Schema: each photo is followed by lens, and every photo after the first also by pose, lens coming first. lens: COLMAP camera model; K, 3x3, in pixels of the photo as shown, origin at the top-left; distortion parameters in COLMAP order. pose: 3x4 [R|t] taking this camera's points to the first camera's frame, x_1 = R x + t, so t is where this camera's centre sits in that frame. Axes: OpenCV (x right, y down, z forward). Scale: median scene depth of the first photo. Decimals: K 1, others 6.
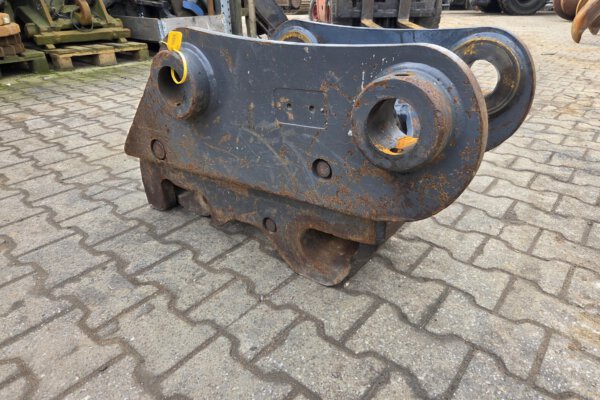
lens RADIAL K [[402.2, 0, 300.0], [0, 402.2, 200.0], [0, 0, 1]] dist [0.022244, -0.003824]
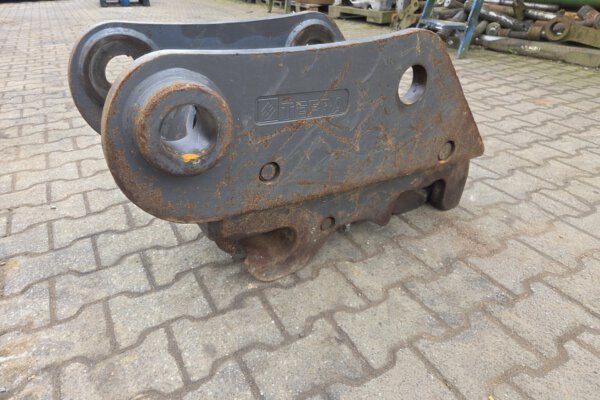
lens RADIAL K [[402.2, 0, 300.0], [0, 402.2, 200.0], [0, 0, 1]] dist [0.022244, -0.003824]
pose [[-0.365745, 0.463026, -0.807365, 1.003263], [-0.431862, 0.683999, 0.587913, -0.715943], [0.824455, 0.563696, -0.050206, 1.300772]]
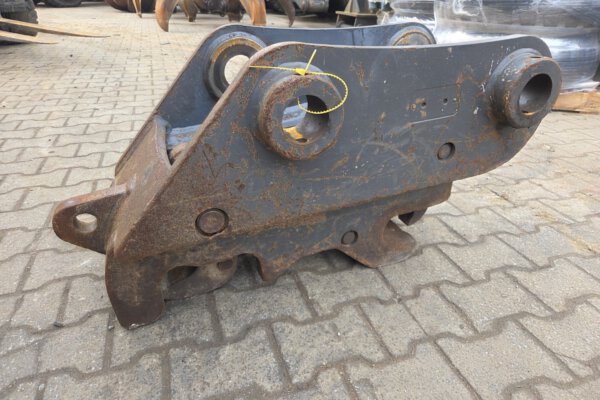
lens RADIAL K [[408.2, 0, 300.0], [0, 408.2, 200.0], [0, 0, 1]] dist [0.022656, -0.005154]
pose [[0.528714, -0.384330, 0.756803, -0.927216], [0.373810, 0.905926, 0.198911, -0.284856], [-0.762055, 0.177733, 0.622642, 0.515526]]
